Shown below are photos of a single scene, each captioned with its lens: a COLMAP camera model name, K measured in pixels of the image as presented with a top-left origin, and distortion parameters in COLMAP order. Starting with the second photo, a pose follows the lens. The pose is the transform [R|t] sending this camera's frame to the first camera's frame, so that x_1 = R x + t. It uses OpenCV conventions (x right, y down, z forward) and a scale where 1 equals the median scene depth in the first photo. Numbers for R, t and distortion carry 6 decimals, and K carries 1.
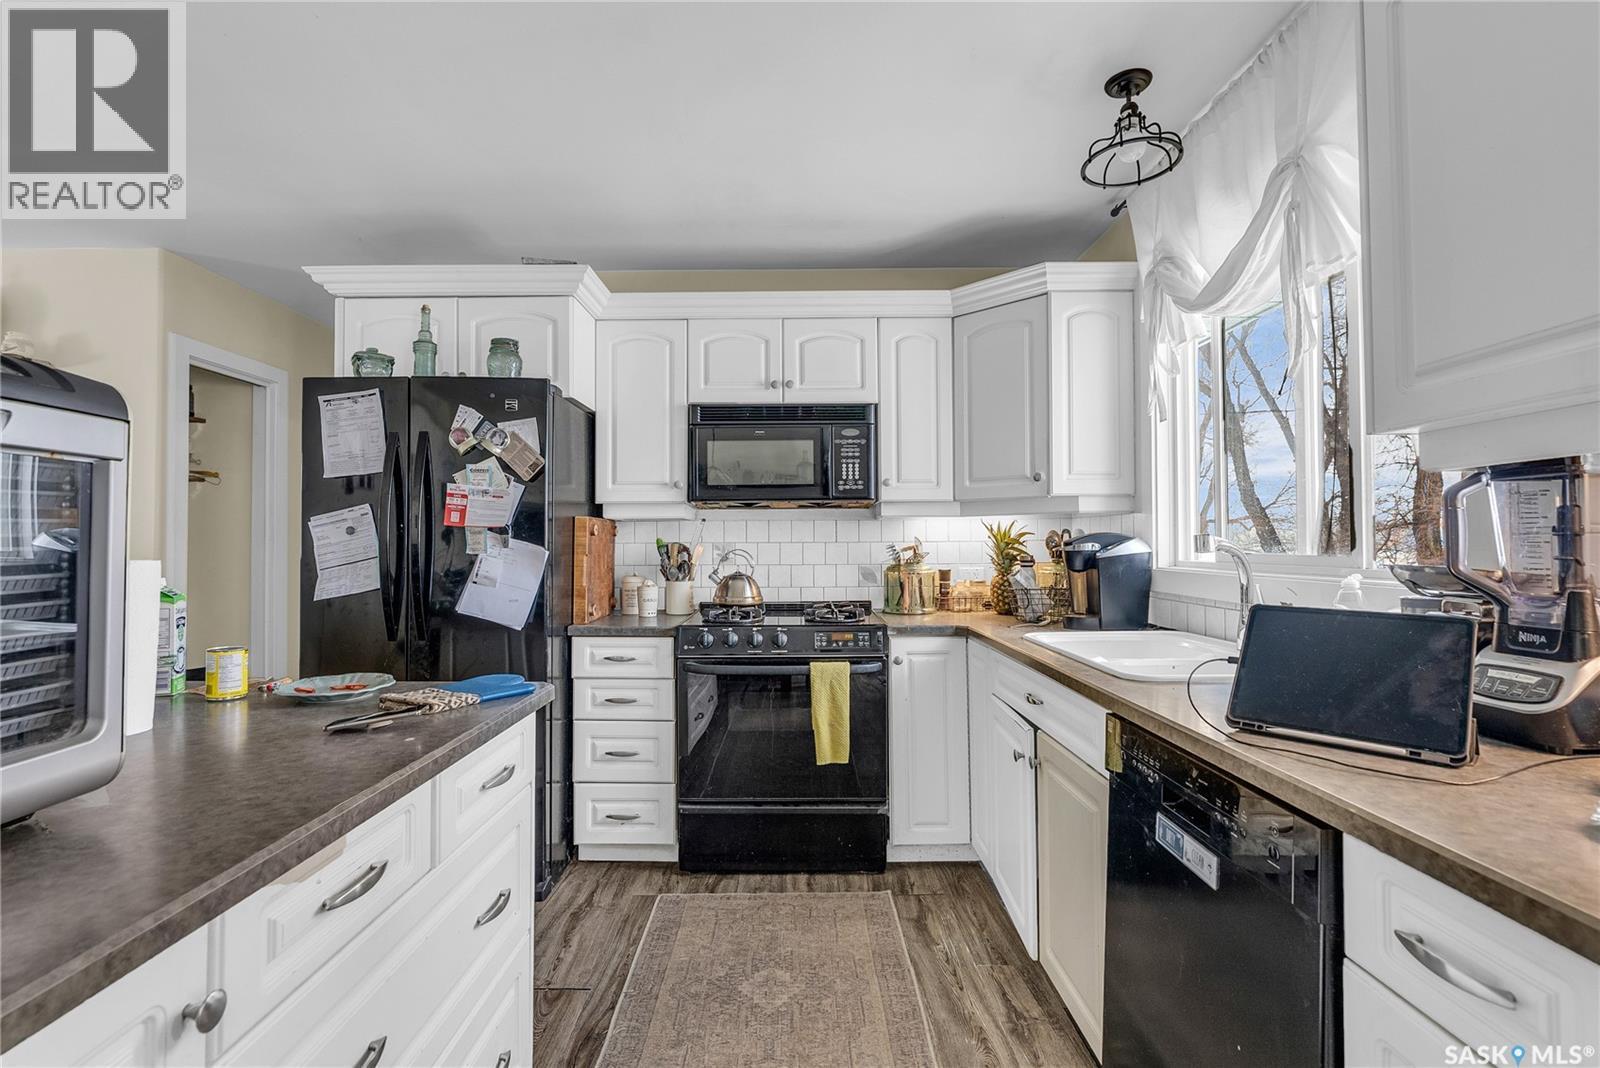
lens RADIAL K [[721.0, 0, 793.2], [0, 721.0, 543.4], [0, 0, 1]] dist [-0.011593, 0.001089]
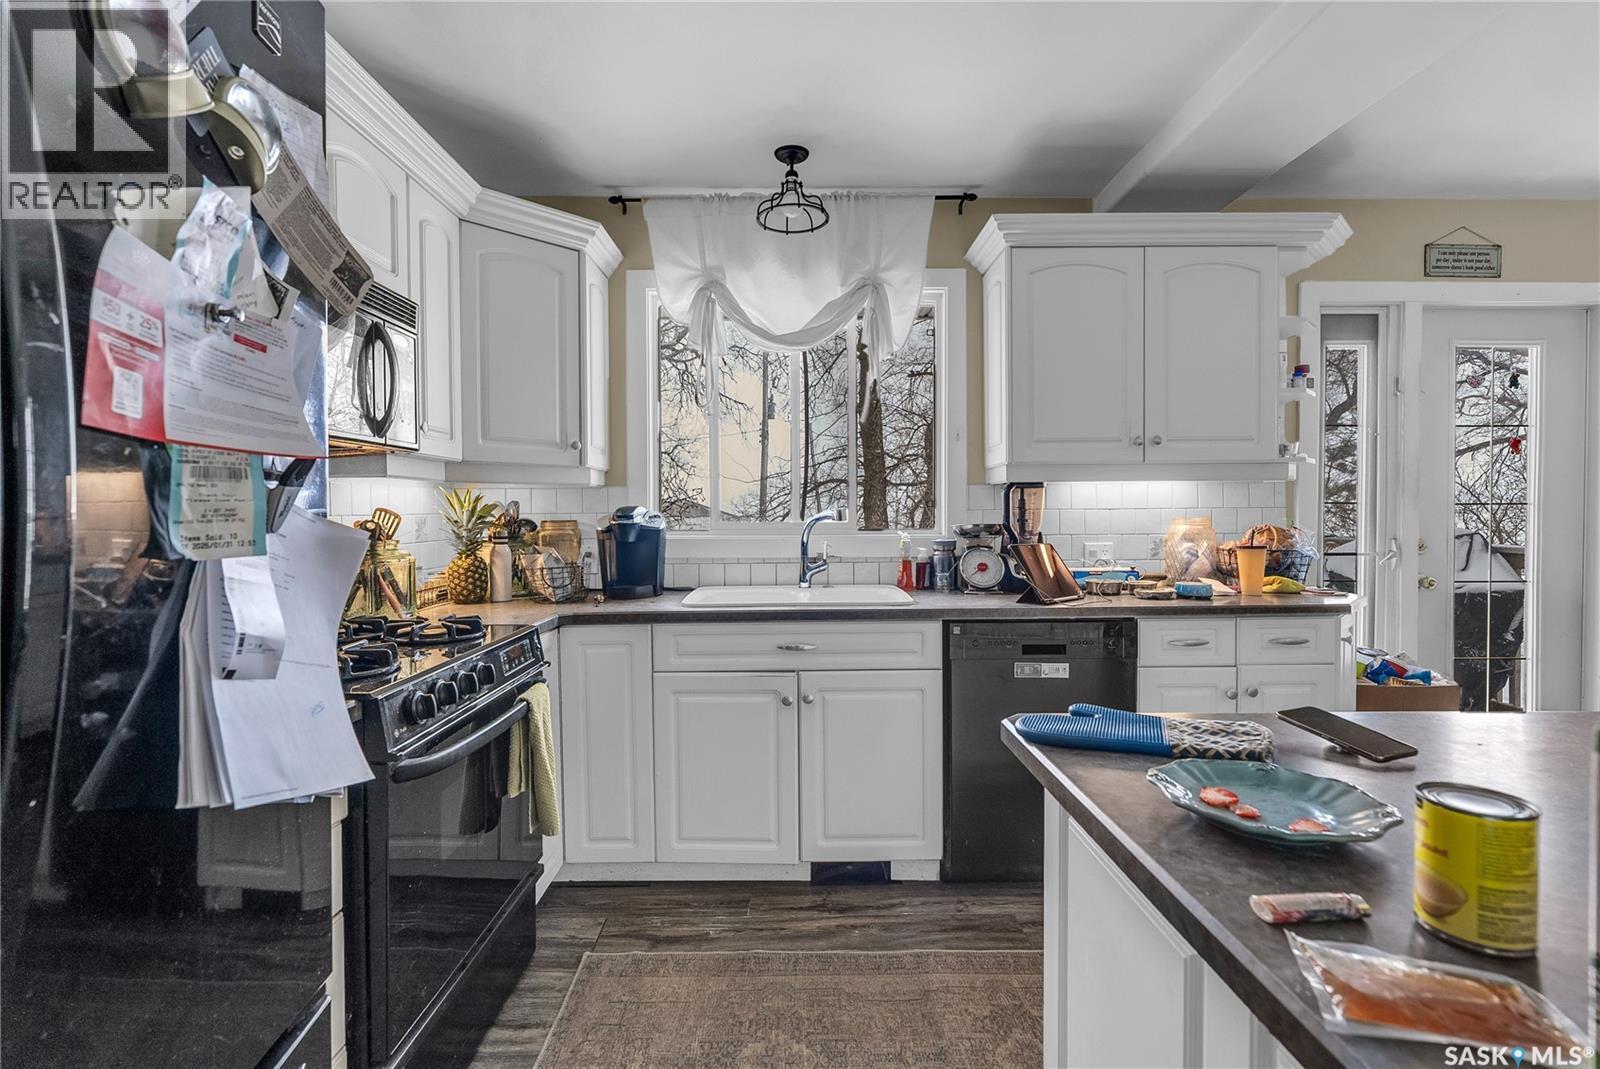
lens RADIAL K [[721.0, 0, 795.0], [0, 721.0, 540.6], [0, 0, 1]] dist [-0.011593, 0.001089]
pose [[0.010451, -0.036858, 0.999266, -0.675986], [0.008985, 0.999284, 0.036764, -0.001435], [-0.999905, 0.008595, 0.010774, 0.794113]]
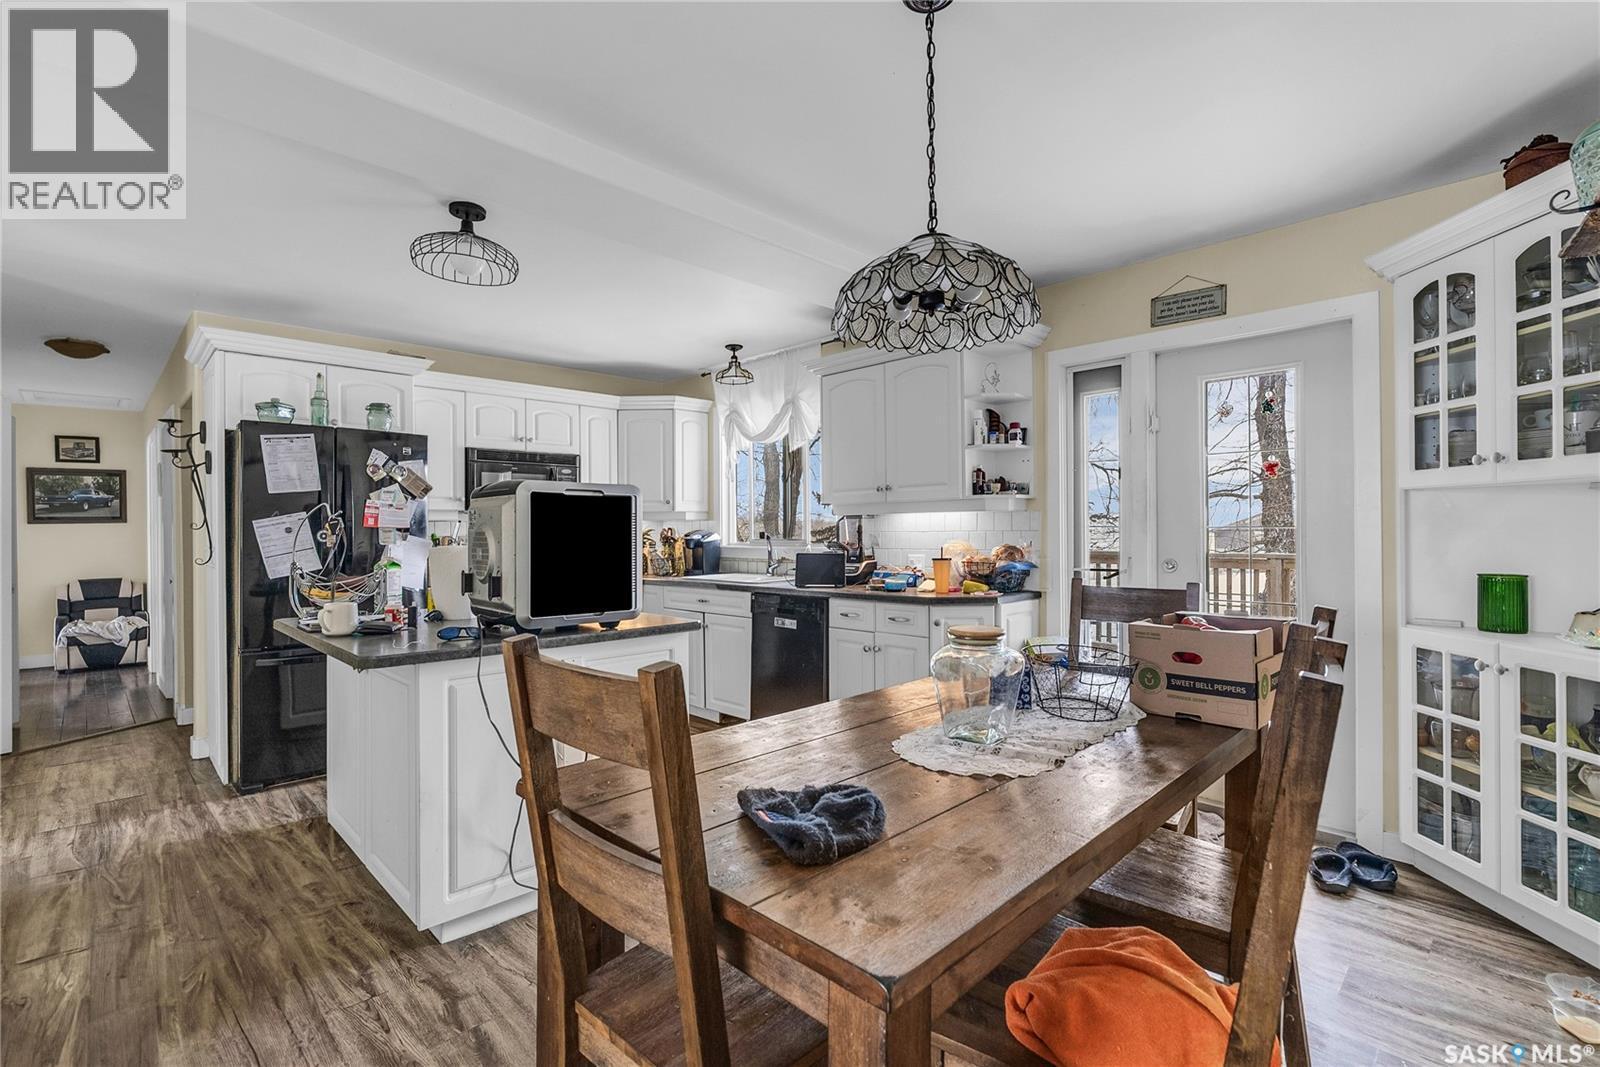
lens RADIAL K [[721.0, 0, 807.2], [0, 721.0, 531.7], [0, 0, 1]] dist [-0.011593, 0.001089]
pose [[0.711052, -0.003049, 0.703133, -0.884474], [0.008538, 0.999954, -0.004297, 0.000221], [-0.703088, 0.009058, 0.711046, -0.750889]]
